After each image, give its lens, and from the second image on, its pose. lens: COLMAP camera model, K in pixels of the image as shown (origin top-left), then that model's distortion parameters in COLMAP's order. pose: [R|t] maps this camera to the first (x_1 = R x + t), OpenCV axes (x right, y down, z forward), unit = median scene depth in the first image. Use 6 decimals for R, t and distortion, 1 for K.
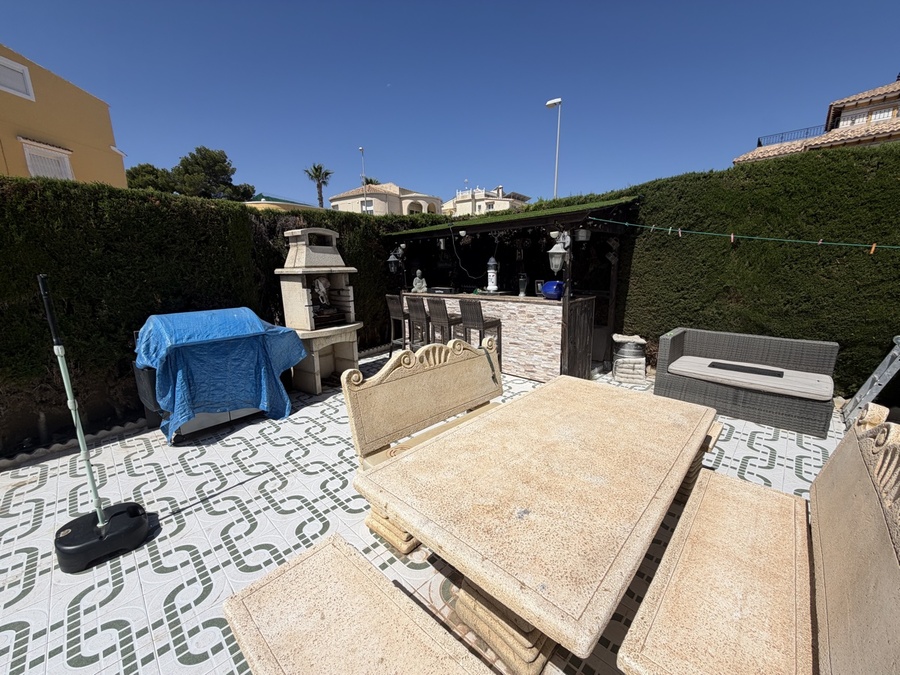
lens RADIAL K [[357.5, 0, 447.1], [0, 357.5, 341.8], [0, 0, 1]] dist [0.001650, 0.000340]
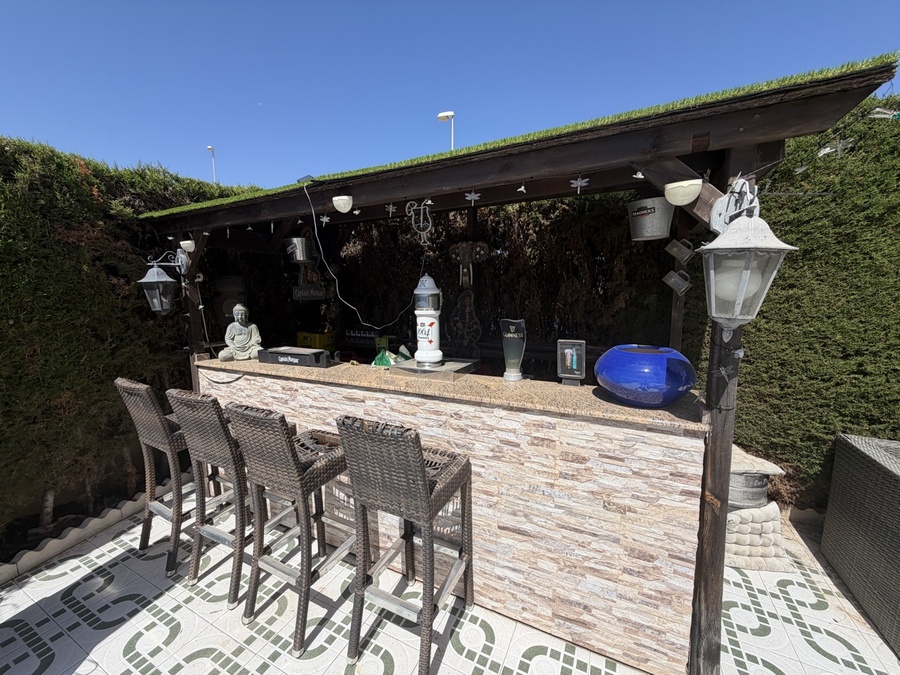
lens RADIAL K [[357.5, 0, 449.5], [0, 357.5, 341.7], [0, 0, 1]] dist [0.001650, 0.000340]
pose [[0.950724, -0.034350, 0.308129, 0.030255], [0.057204, 0.996215, -0.065443, -0.139199], [-0.304715, 0.079844, 0.949091, 0.632650]]
